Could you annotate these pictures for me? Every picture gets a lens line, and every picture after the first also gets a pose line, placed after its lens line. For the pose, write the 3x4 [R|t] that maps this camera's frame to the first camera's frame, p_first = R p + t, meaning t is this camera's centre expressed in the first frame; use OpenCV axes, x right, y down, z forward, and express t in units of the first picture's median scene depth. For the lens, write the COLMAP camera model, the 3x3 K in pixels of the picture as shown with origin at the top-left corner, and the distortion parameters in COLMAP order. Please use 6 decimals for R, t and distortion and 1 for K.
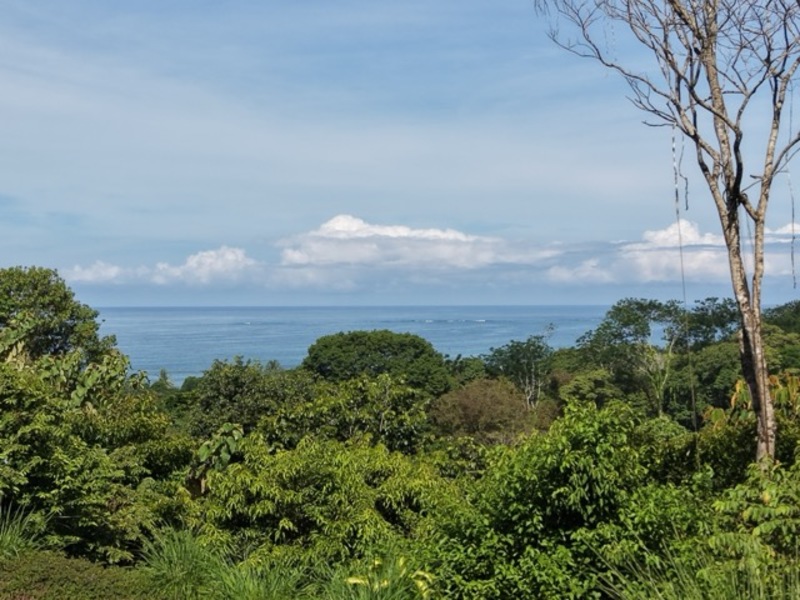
lens RADIAL K [[810.6, 0, 449.3], [0, 810.6, 299.4], [0, 0, 1]] dist [0.054786, -0.020816]
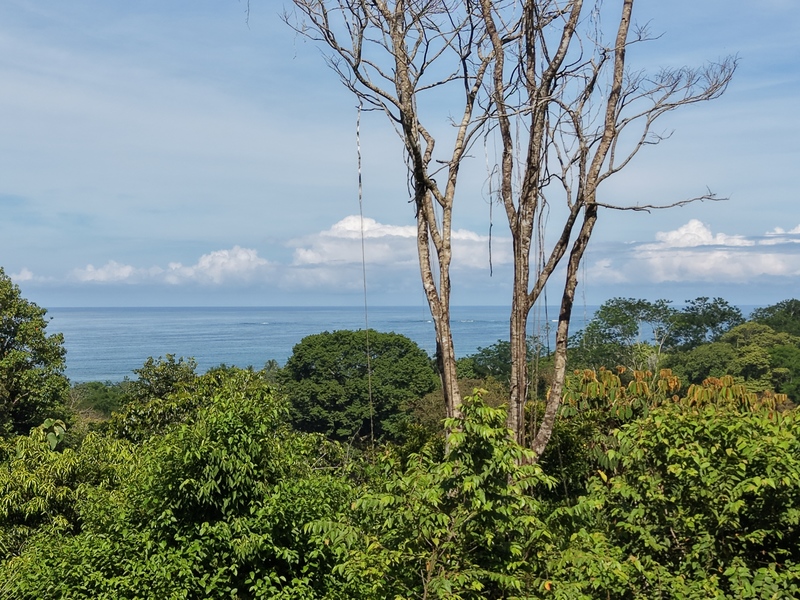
lens RADIAL K [[810.6, 0, 449.3], [0, 810.6, 299.4], [0, 0, 1]] dist [0.054786, -0.020816]
pose [[0.999976, 0.000169, -0.006929, 0.187566], [-0.000170, 1.000000, -0.000115, 0.007115], [0.006929, 0.000117, 0.999976, 0.013879]]
